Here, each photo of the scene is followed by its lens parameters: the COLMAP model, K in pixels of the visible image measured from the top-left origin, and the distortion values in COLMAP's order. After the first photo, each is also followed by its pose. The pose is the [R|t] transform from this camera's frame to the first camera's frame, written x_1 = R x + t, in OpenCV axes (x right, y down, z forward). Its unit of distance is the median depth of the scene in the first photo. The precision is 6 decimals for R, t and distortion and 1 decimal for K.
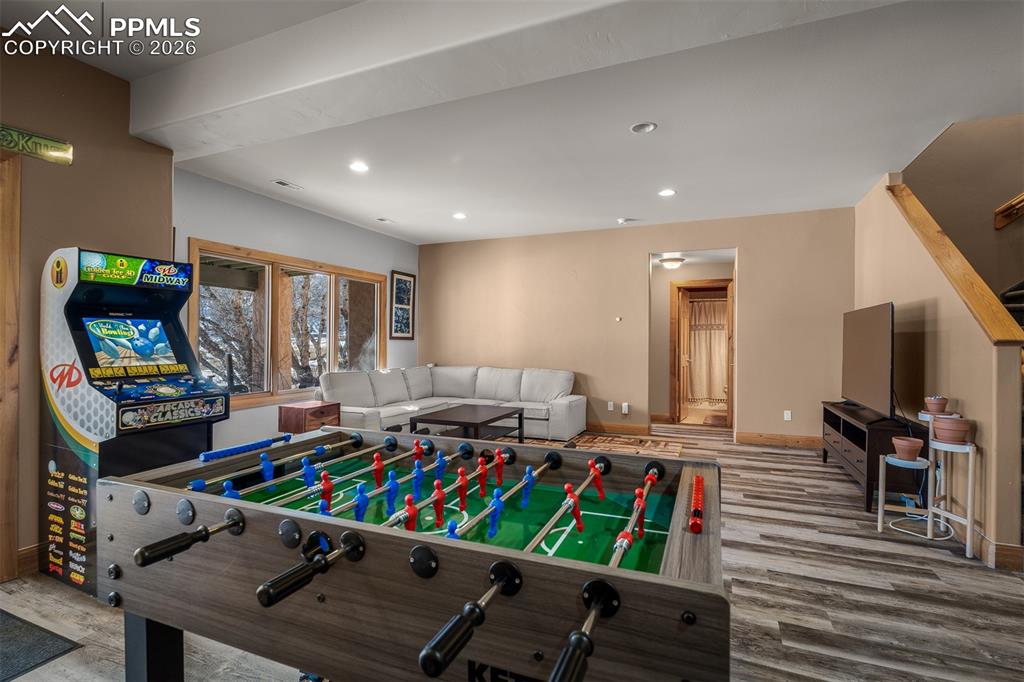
lens RADIAL K [[487.1, 0, 511.3], [0, 487.1, 344.7], [0, 0, 1]] dist [-0.001631, 0.000047]
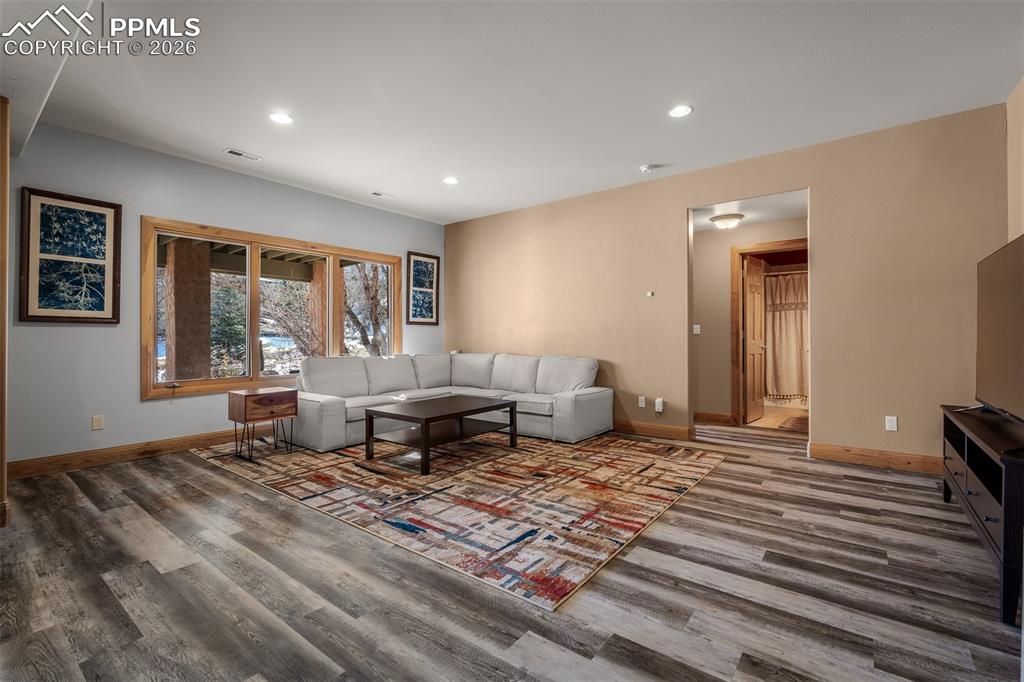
lens RADIAL K [[453.5, 0, 509.1], [0, 453.5, 337.8], [0, 0, 1]] dist [-0.003325, 0.000667]
pose [[0.966410, -0.005982, -0.256936, 0.176344], [0.005982, 0.999982, -0.000784, 0.017970], [0.256936, -0.000779, 0.966428, 0.203193]]
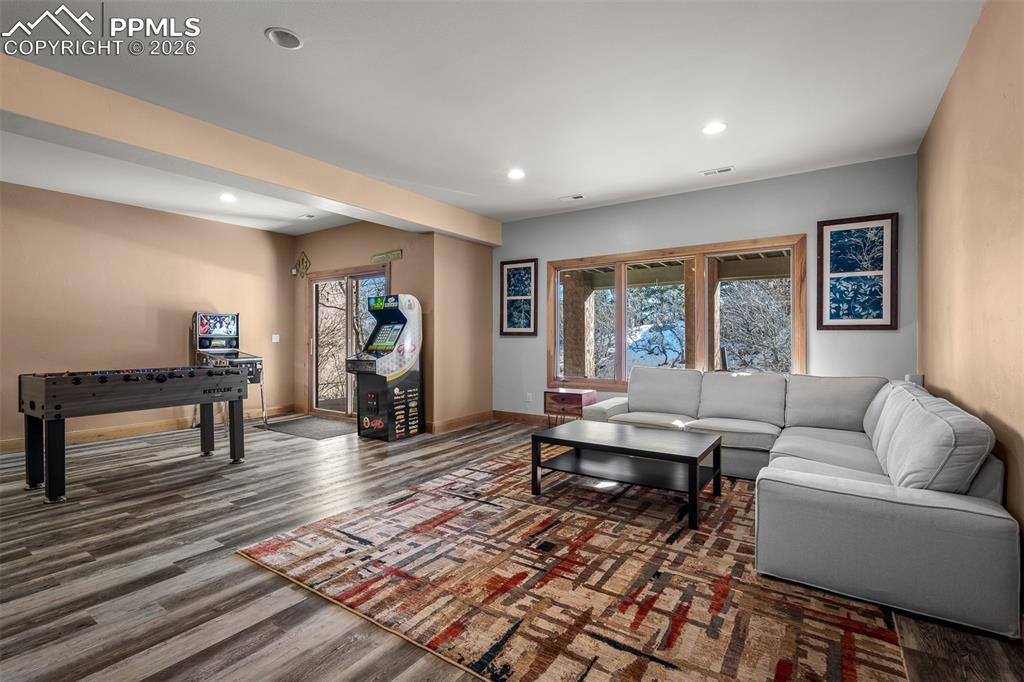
lens RADIAL K [[470.5, 0, 512.0], [0, 470.5, 341.0], [0, 0, 1]] dist [-0.003543, -0.000321]
pose [[-0.191158, 0.001860, -0.981557, 0.455282], [-0.005893, 0.999978, 0.003043, 0.004887], [0.981542, 0.006366, -0.191143, 0.743633]]
